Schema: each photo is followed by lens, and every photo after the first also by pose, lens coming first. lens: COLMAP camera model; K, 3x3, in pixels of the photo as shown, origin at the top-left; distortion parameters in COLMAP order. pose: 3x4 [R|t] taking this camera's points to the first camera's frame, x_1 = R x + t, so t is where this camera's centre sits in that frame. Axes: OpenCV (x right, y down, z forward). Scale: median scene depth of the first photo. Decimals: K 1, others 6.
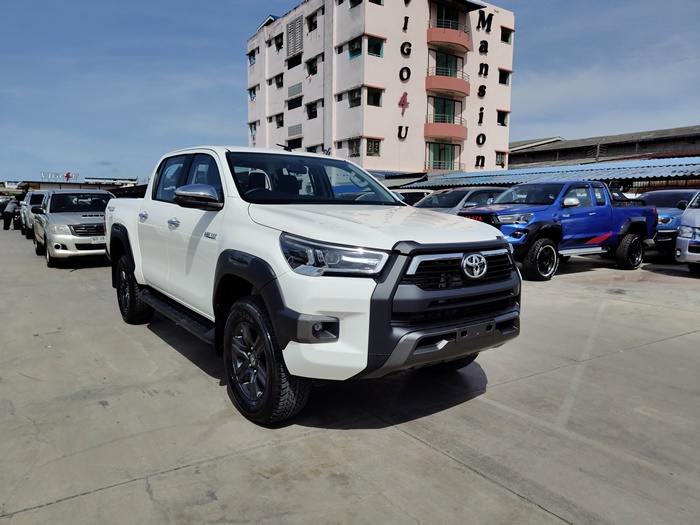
lens RADIAL K [[492.5, 0, 350.0], [0, 492.5, 262.5], [0, 0, 1]] dist [0.023388, -0.023390]
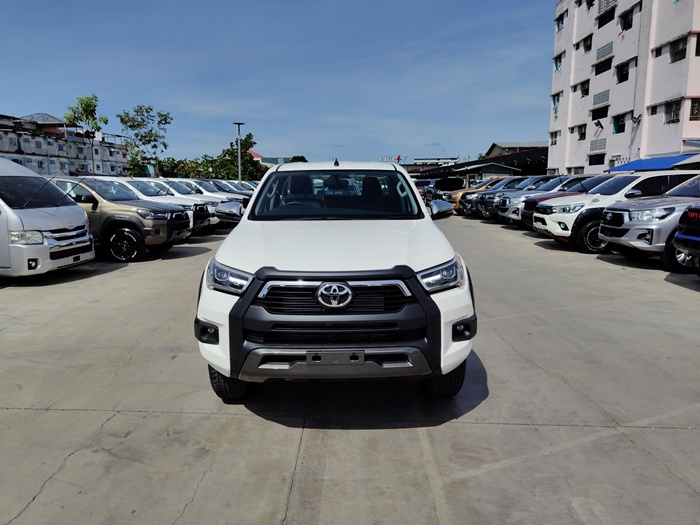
lens RADIAL K [[492.5, 0, 350.0], [0, 492.5, 262.5], [0, 0, 1]] dist [0.023388, -0.023390]
pose [[0.799038, 0.082142, -0.595644, 0.654278], [-0.051934, 0.996351, 0.067734, -0.097691], [0.599034, -0.023188, 0.800388, 0.153359]]
